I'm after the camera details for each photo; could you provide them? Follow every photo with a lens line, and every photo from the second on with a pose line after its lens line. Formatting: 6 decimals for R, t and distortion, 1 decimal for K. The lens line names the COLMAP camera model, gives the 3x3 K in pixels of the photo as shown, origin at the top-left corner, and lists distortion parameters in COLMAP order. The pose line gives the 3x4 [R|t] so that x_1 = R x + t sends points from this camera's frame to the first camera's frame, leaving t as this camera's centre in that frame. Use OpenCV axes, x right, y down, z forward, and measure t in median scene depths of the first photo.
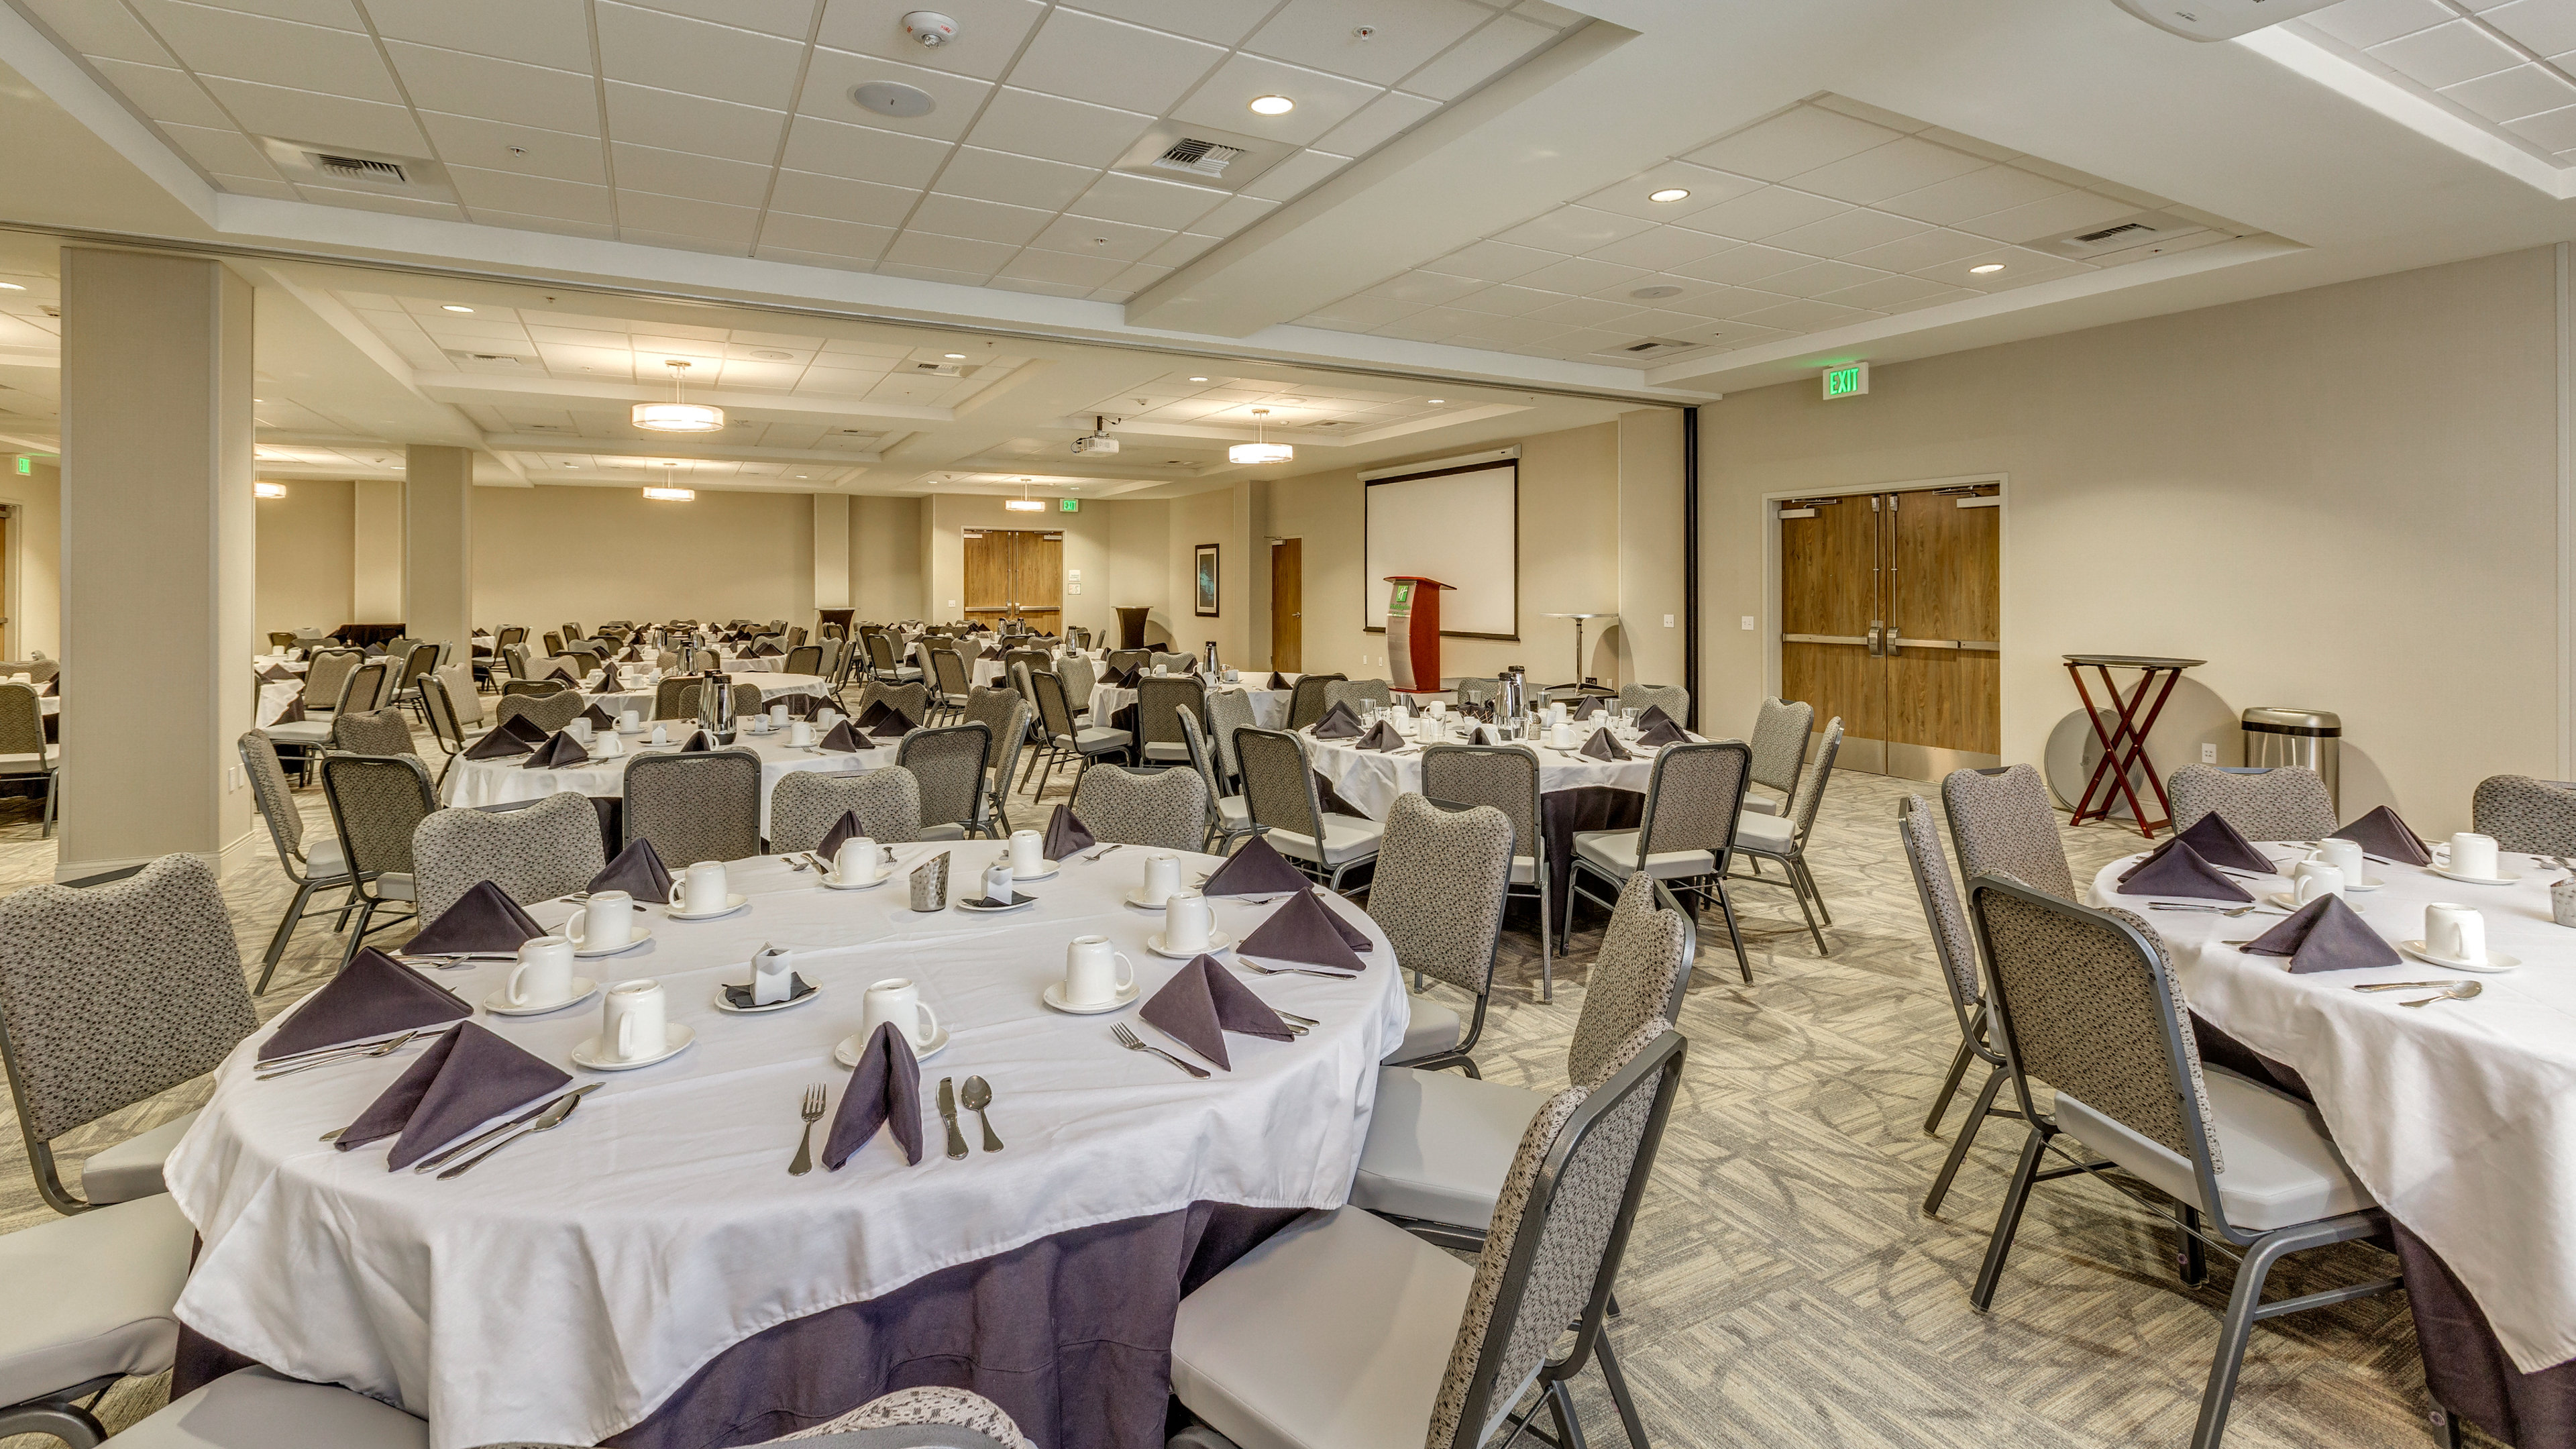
lens RADIAL K [[1144.1, 0, 1273.3], [0, 1144.1, 656.1], [0, 0, 1]] dist [-0.000575, 0.000858]
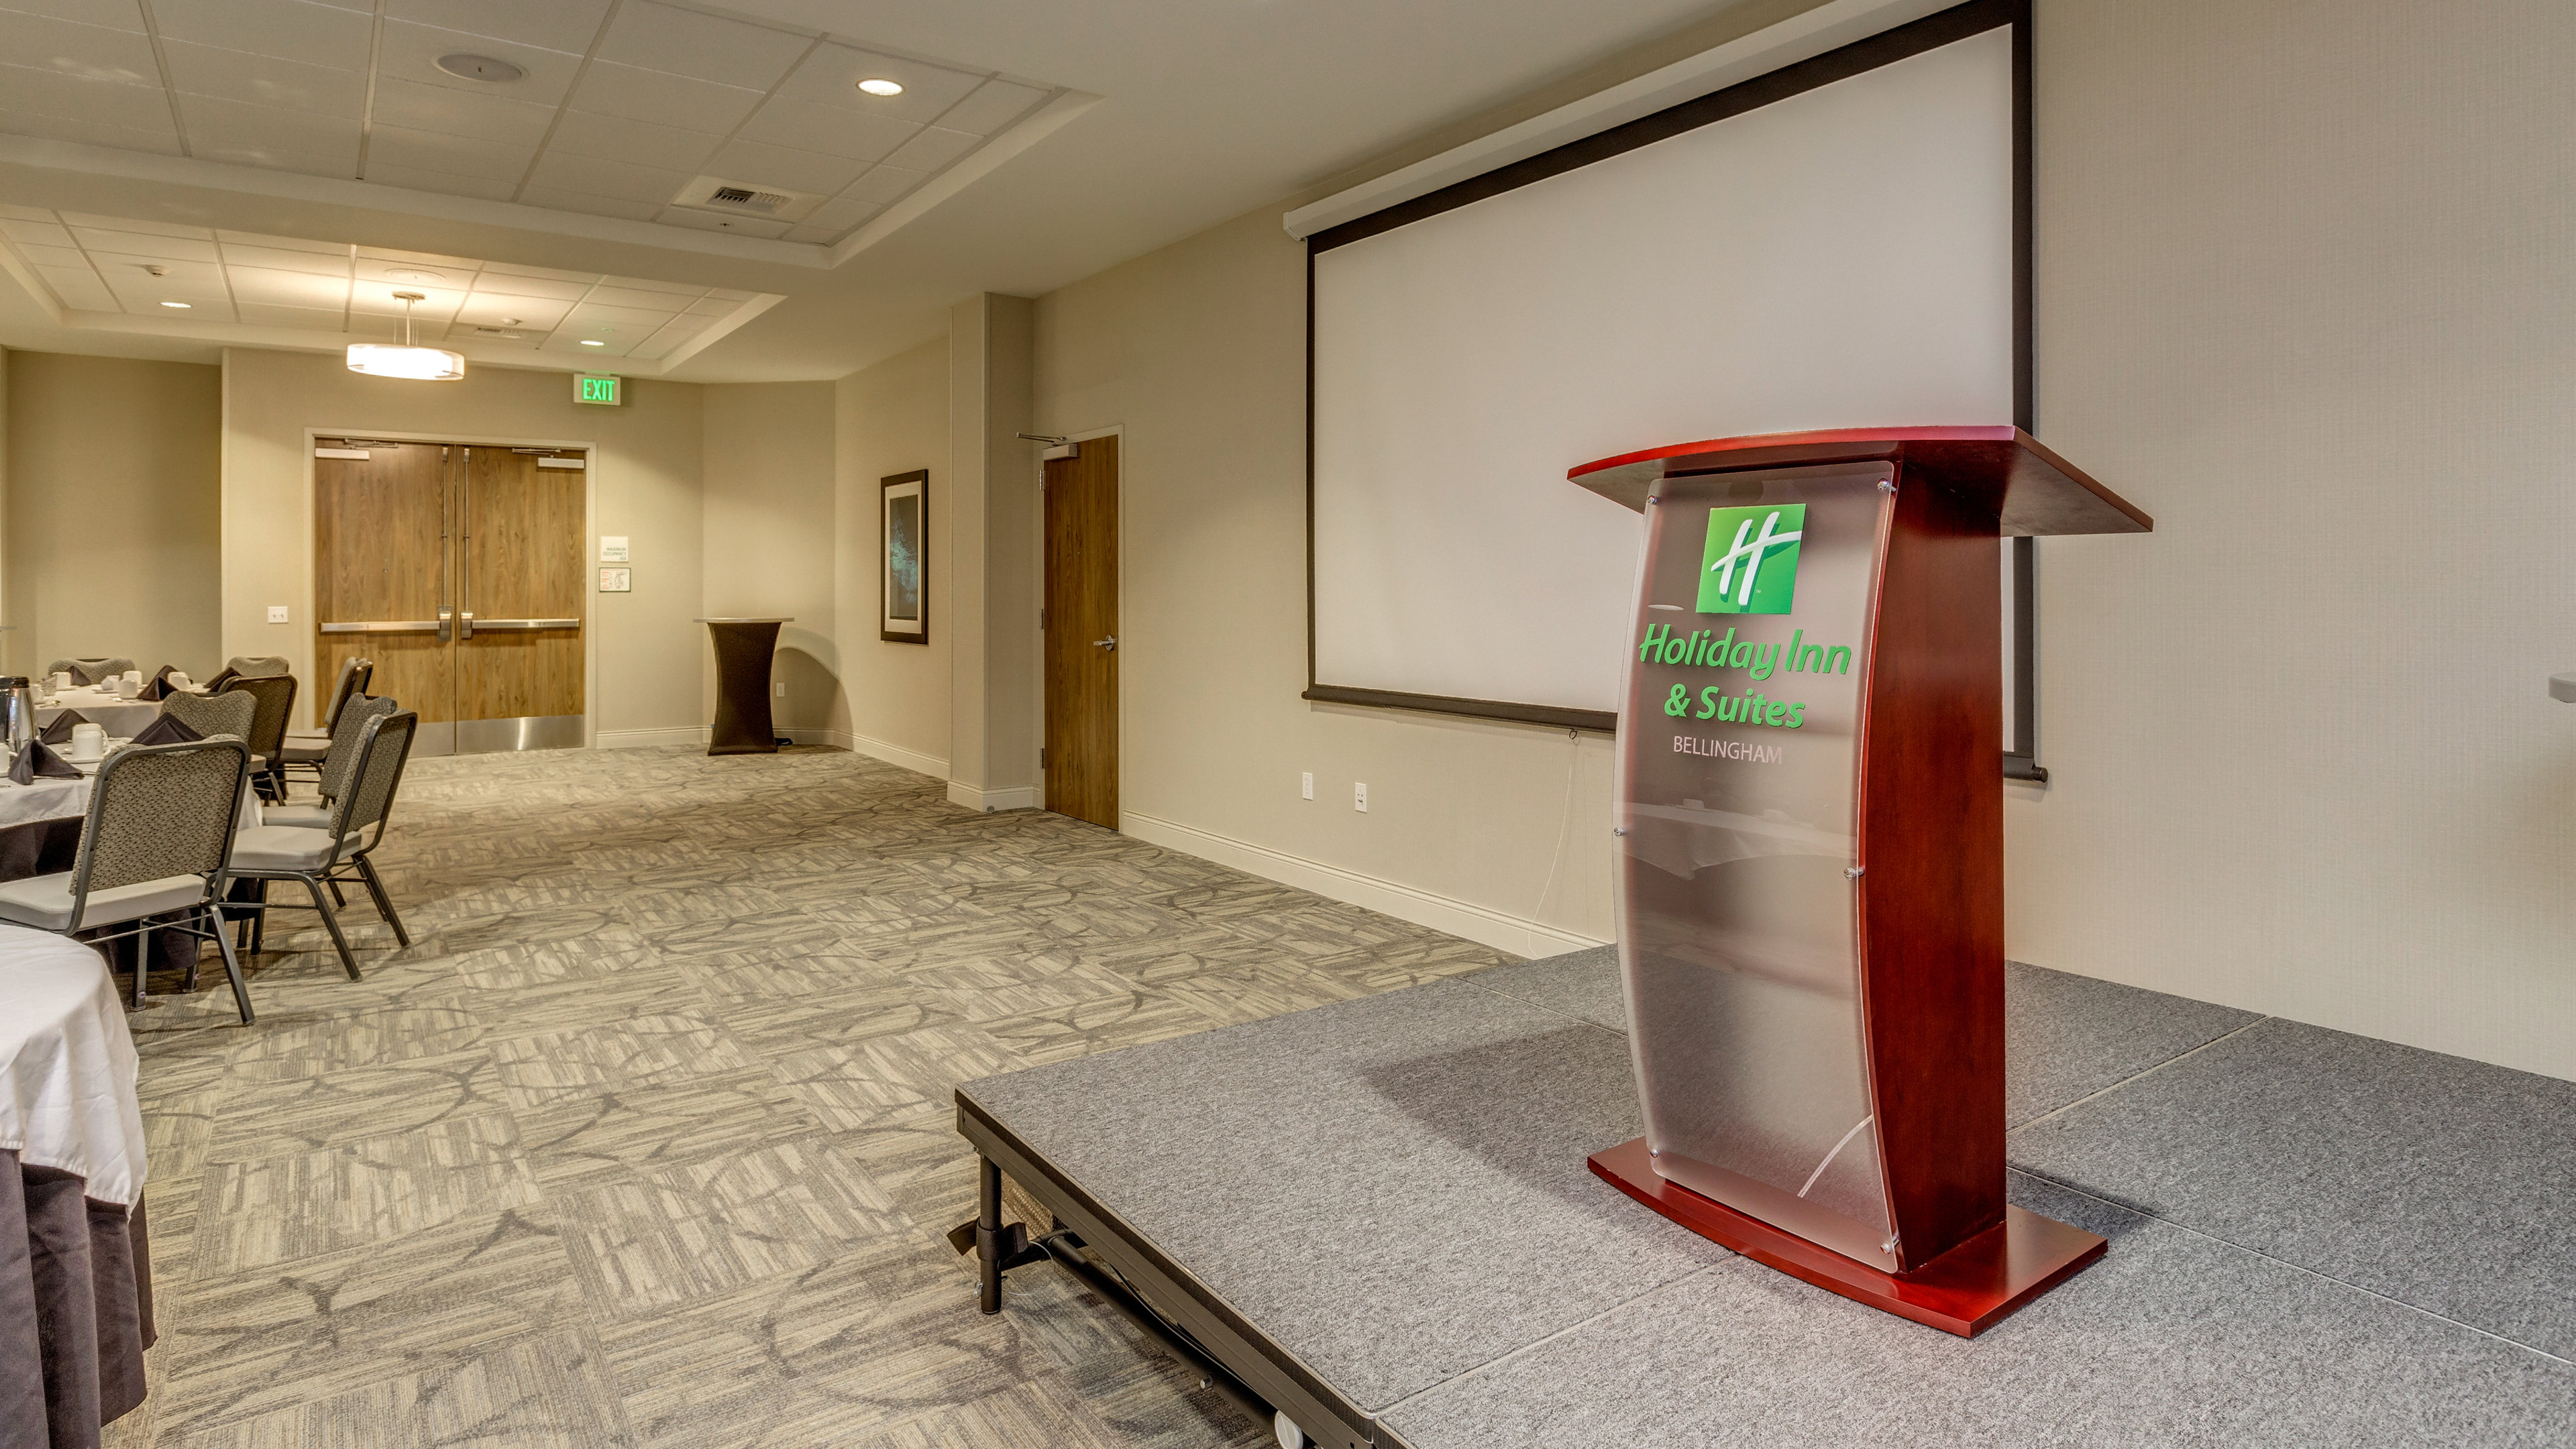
lens RADIAL K [[1360.5, 0, 1280.7], [0, 1360.5, 632.3], [0, 0, 1]] dist [-0.000361, 0.001057]
pose [[0.992729, -0.006184, 0.120214, 0.023685], [0.009248, 0.999646, -0.024945, -0.028394], [-0.120018, 0.025875, 0.992434, 0.564204]]
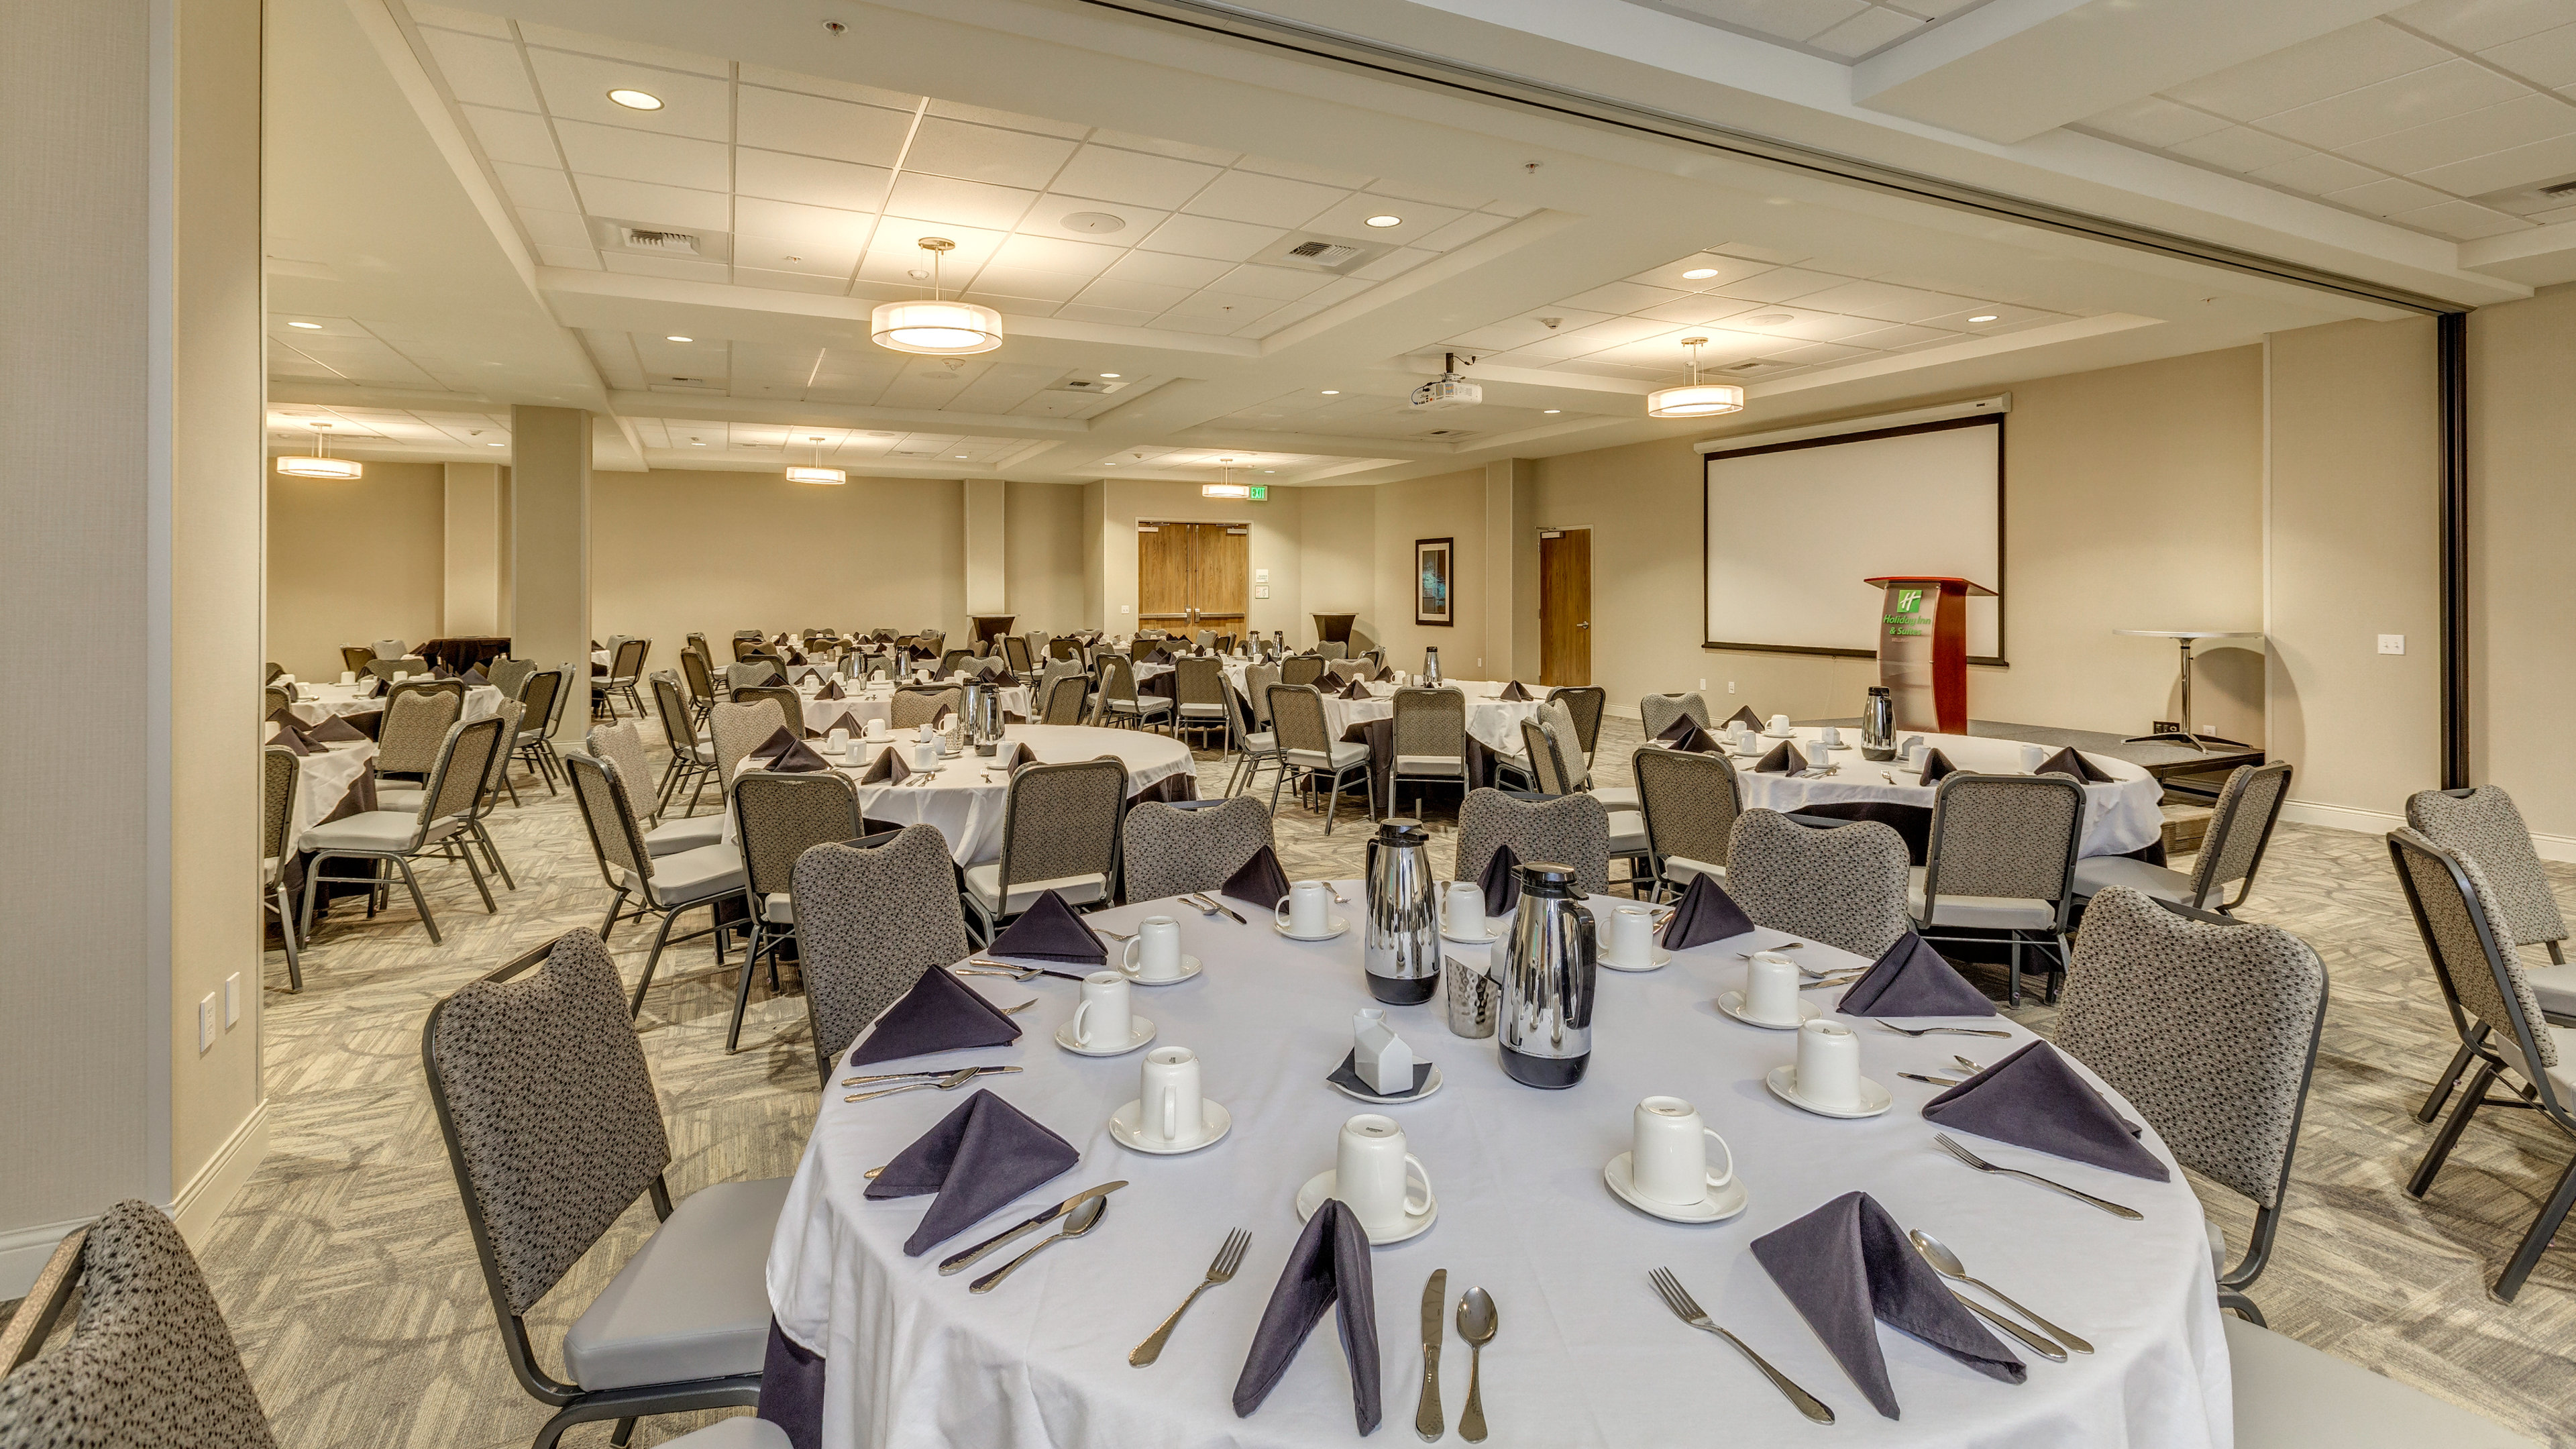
lens RADIAL K [[1144.1, 0, 1268.8], [0, 1144.1, 661.8], [0, 0, 1]] dist [-0.000575, 0.000858]
pose [[0.998777, 0.003579, -0.049306, -0.160515], [-0.003386, 0.999986, 0.004001, -0.013184], [0.049320, -0.003829, 0.998776, 0.195284]]
